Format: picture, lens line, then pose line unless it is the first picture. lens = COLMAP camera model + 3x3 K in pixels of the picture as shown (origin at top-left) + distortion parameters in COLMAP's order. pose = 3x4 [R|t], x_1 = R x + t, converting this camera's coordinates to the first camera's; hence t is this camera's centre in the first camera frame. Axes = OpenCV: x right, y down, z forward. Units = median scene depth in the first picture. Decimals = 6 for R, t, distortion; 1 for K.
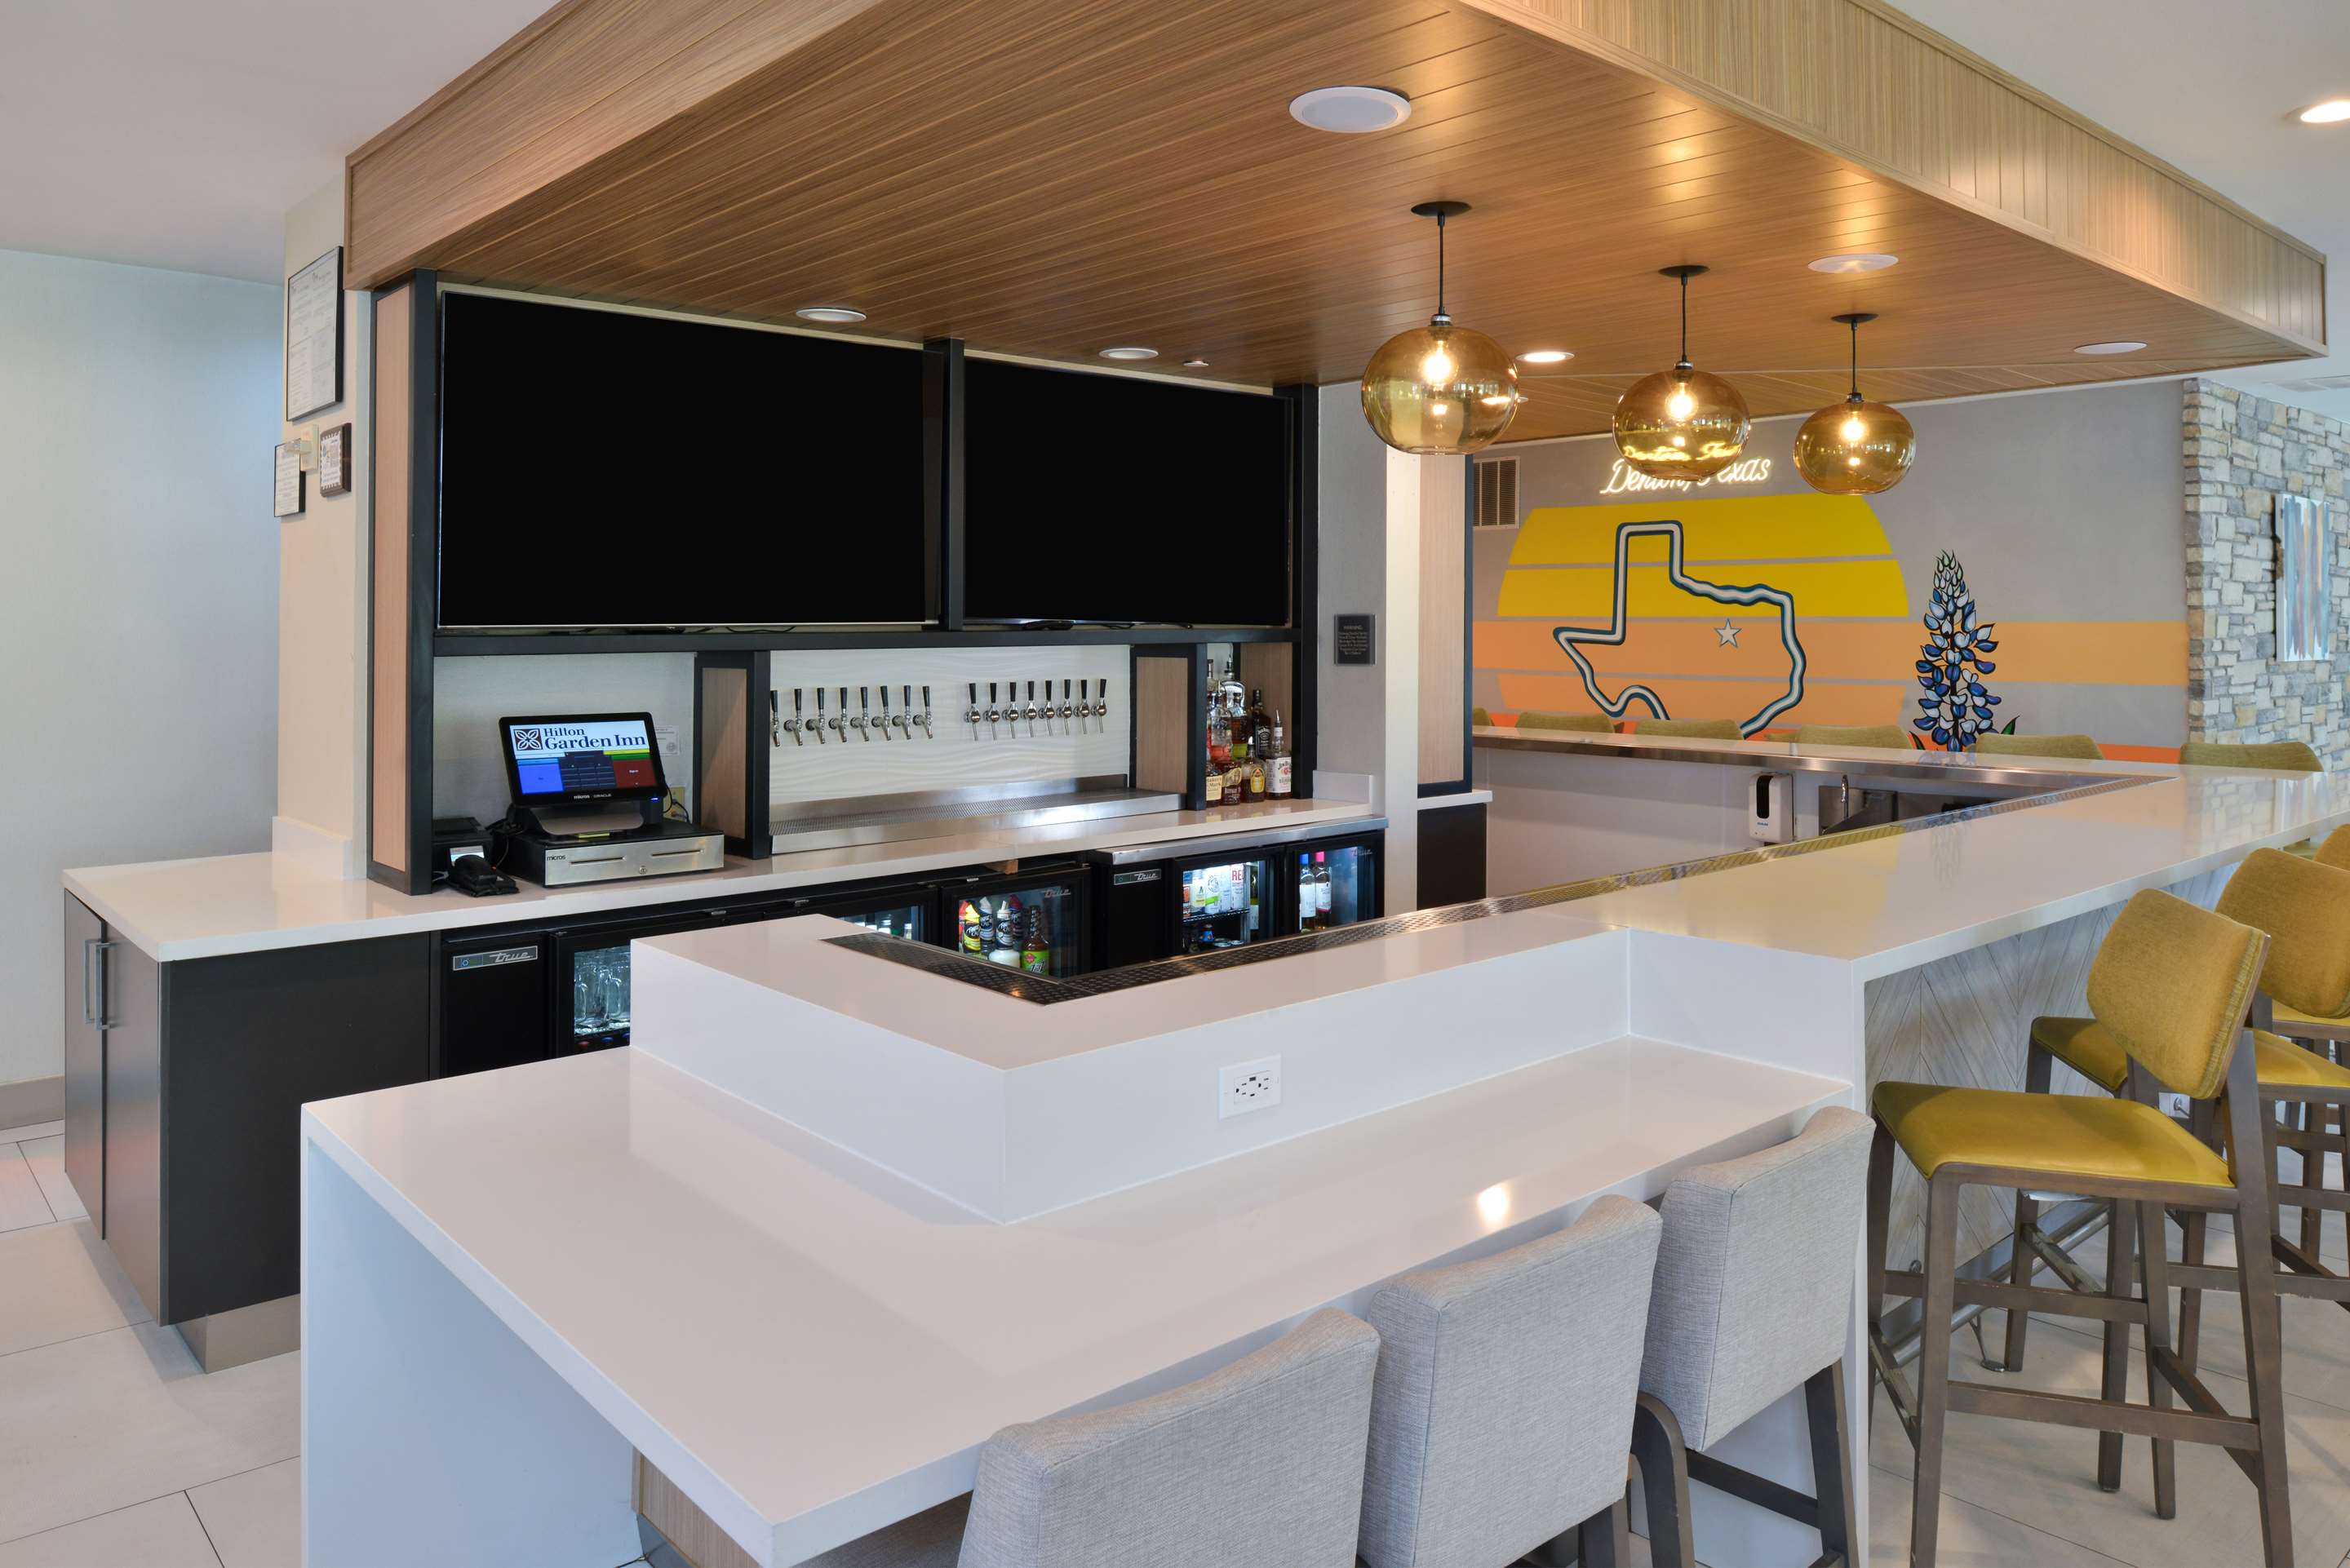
lens RADIAL K [[1626.8, 0, 1175.0], [0, 1626.8, 784.0], [0, 0, 1]] dist [-0.000206, -0.000032]
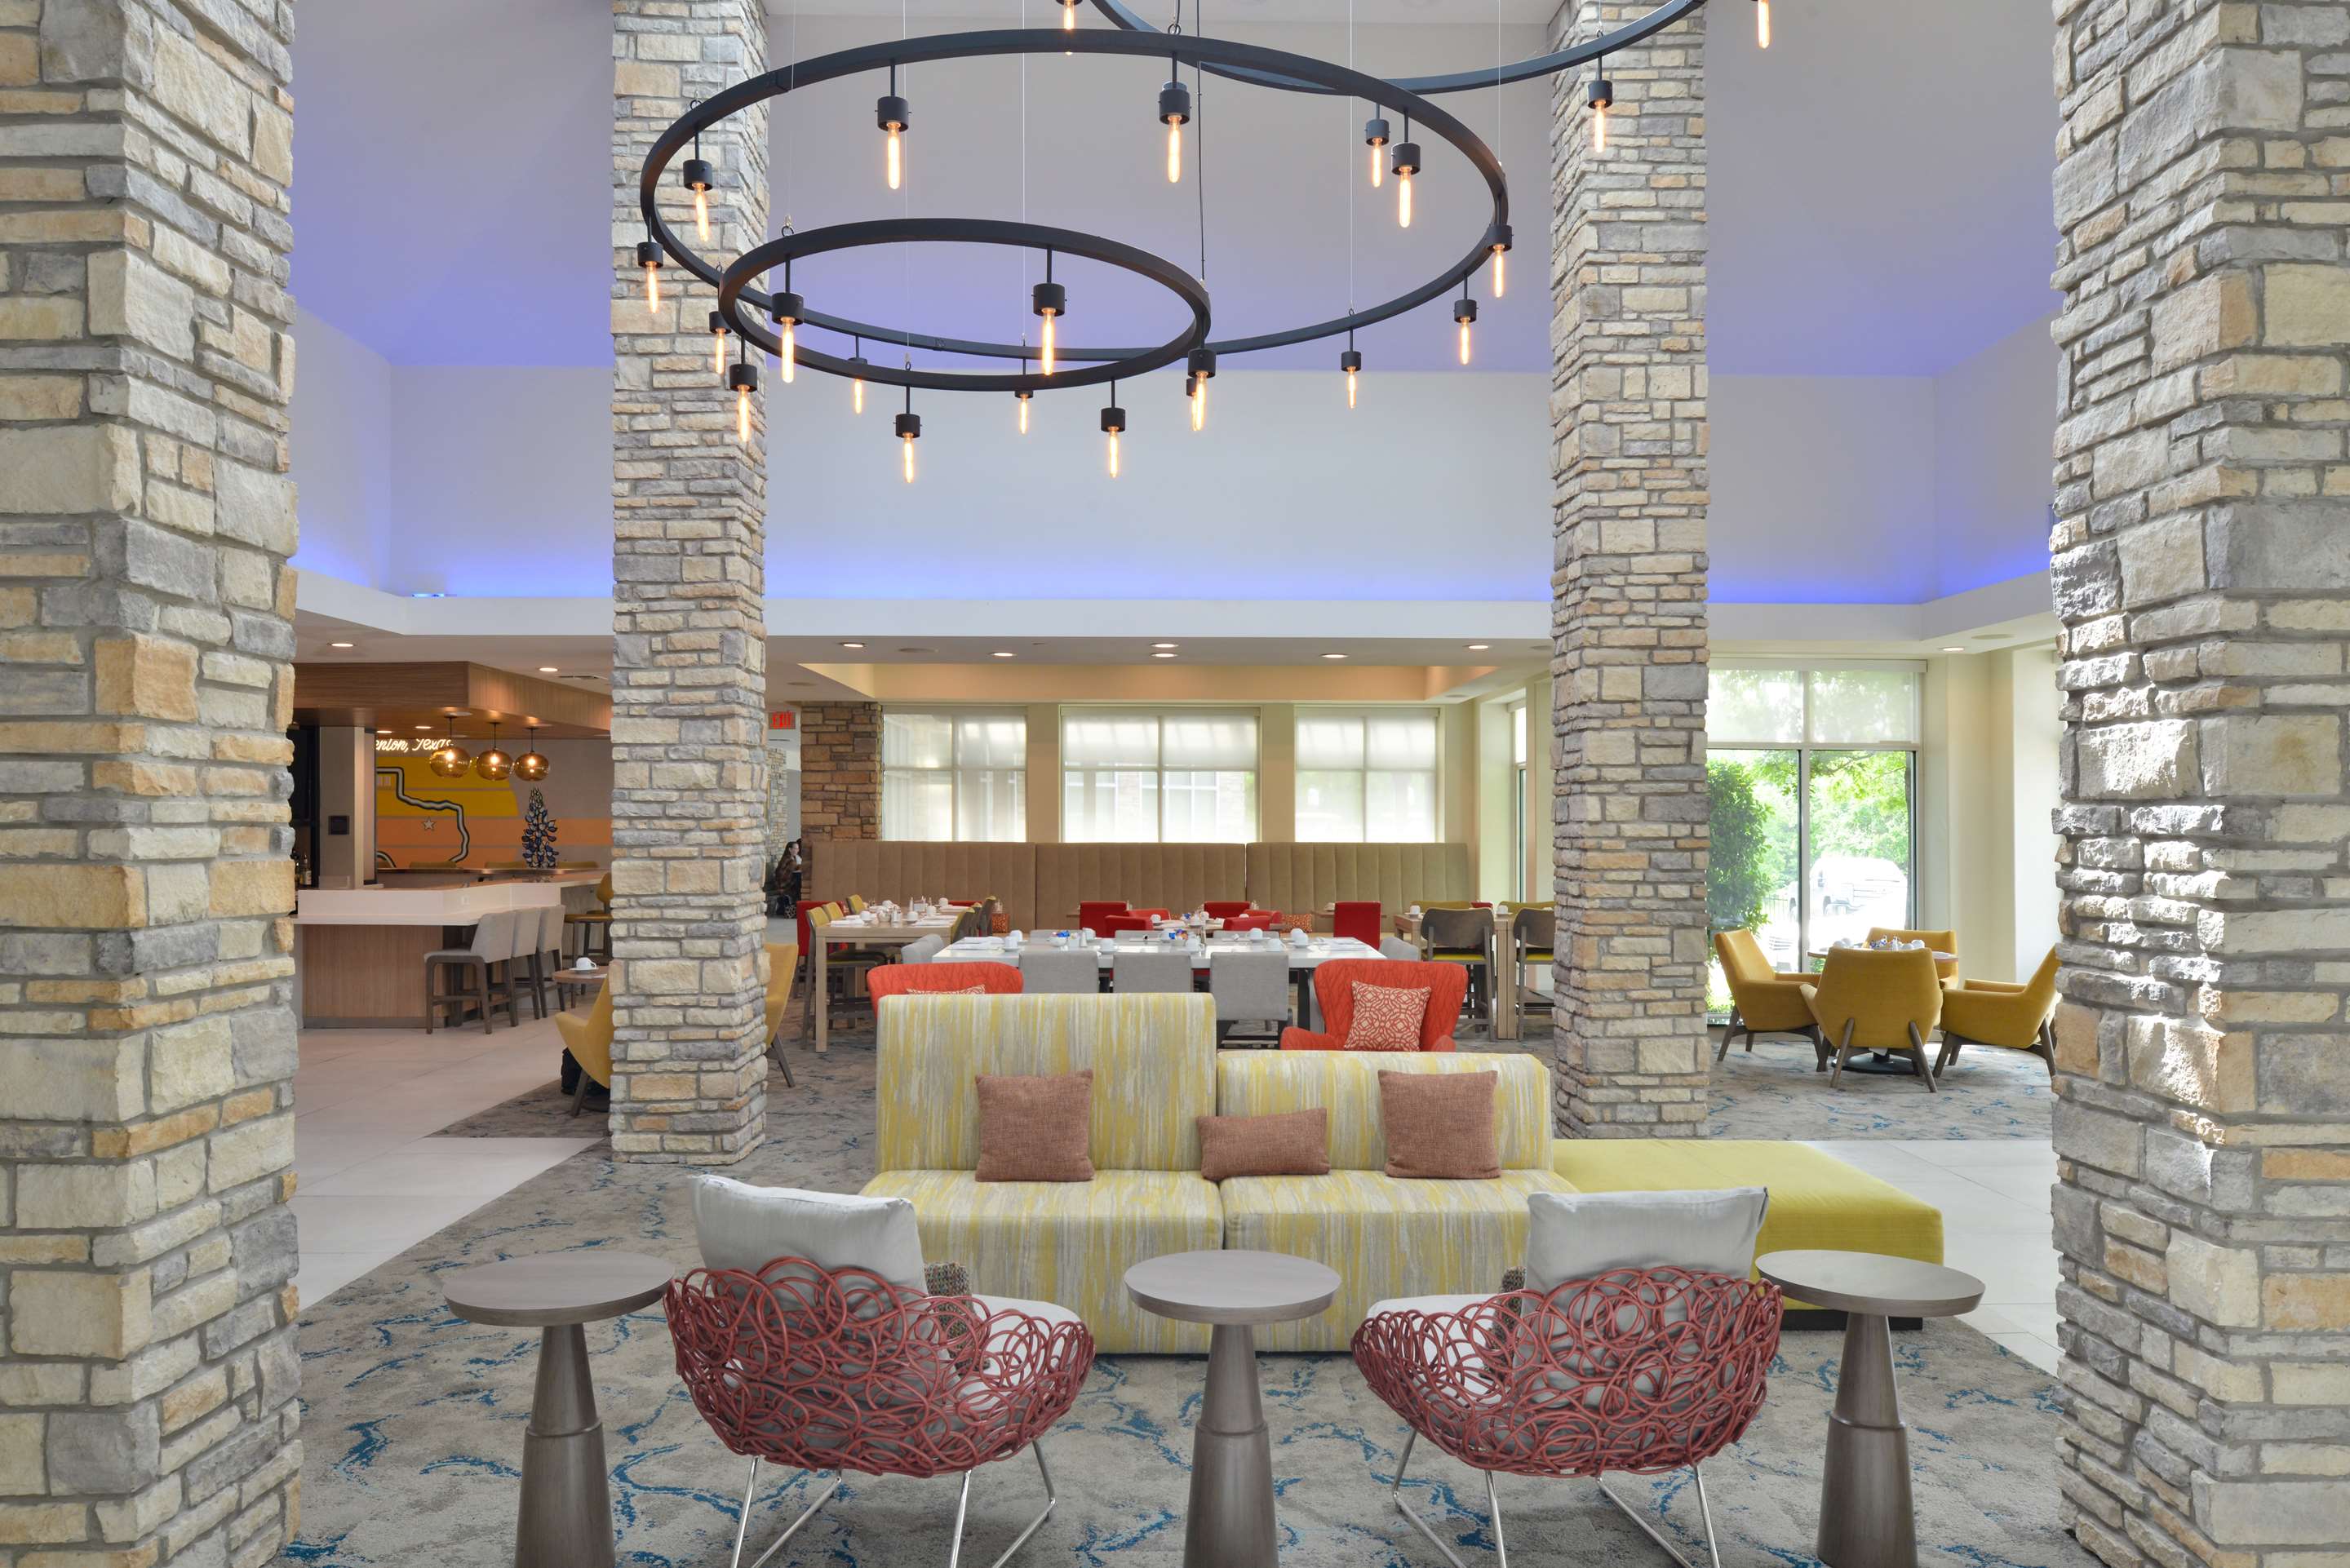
lens RADIAL K [[1626.8, 0, 1175.0], [0, 1626.8, 784.0], [0, 0, 1]] dist [-0.000206, -0.000032]
pose [[0.649271, 0.020778, 0.760273, -0.990739], [0.069502, 0.993823, -0.086516, 0.162294], [-0.757374, 0.109013, 0.643817, -1.679641]]
